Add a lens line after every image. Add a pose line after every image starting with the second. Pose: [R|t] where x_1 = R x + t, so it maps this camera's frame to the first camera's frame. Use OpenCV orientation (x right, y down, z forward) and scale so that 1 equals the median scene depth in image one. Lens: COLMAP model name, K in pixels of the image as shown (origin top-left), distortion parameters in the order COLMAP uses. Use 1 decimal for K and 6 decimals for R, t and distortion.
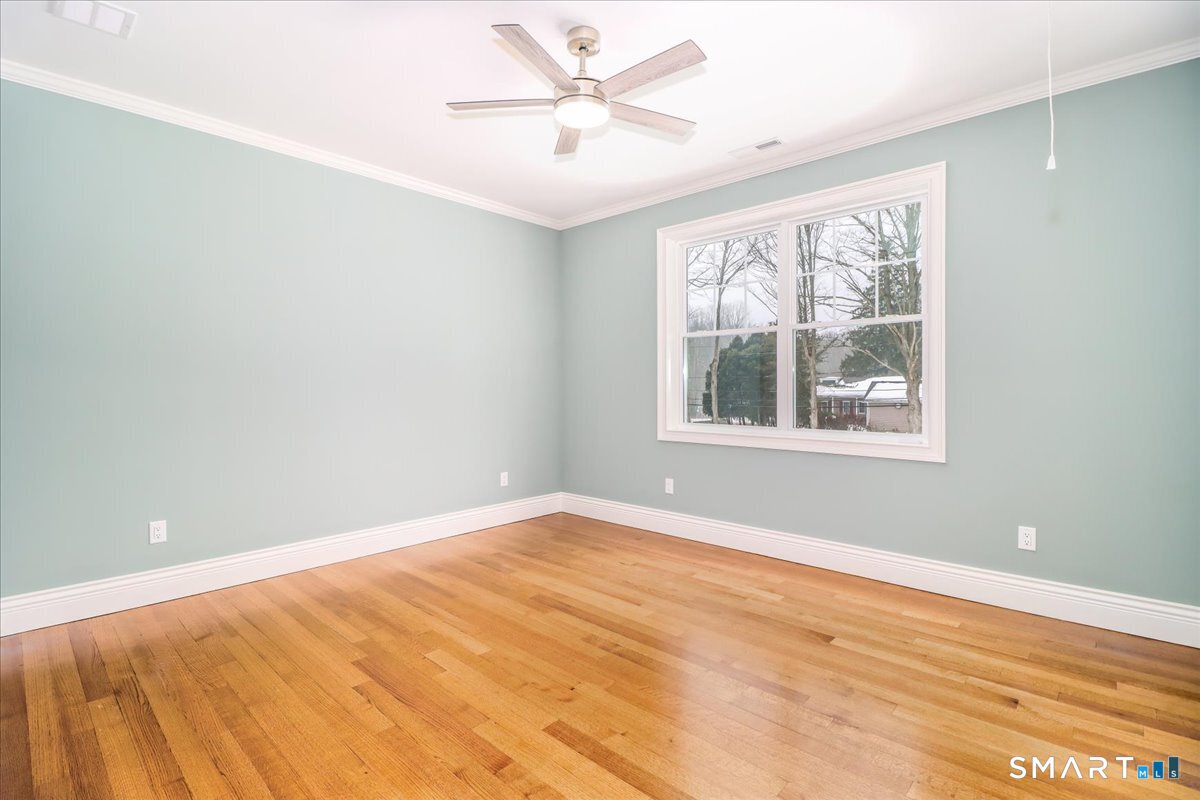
lens RADIAL K [[596.9, 0, 602.2], [0, 596.9, 391.1], [0, 0, 1]] dist [0.000551, -0.011776]
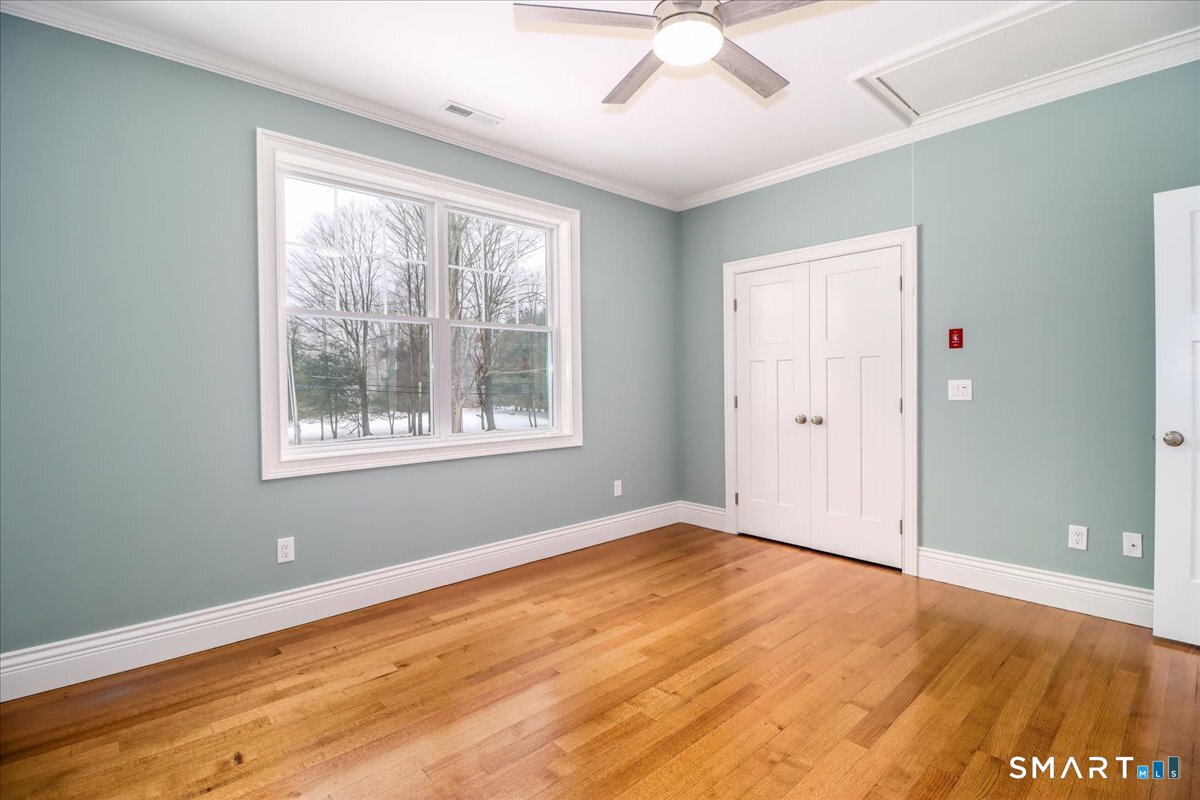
lens RADIAL K [[596.9, 0, 602.2], [0, 596.9, 391.1], [0, 0, 1]] dist [0.000551, -0.011776]
pose [[0.032482, -0.012823, 0.999390, -0.703957], [0.021049, 0.999705, 0.012143, -0.010602], [-0.999251, 0.020642, 0.032742, 0.914206]]
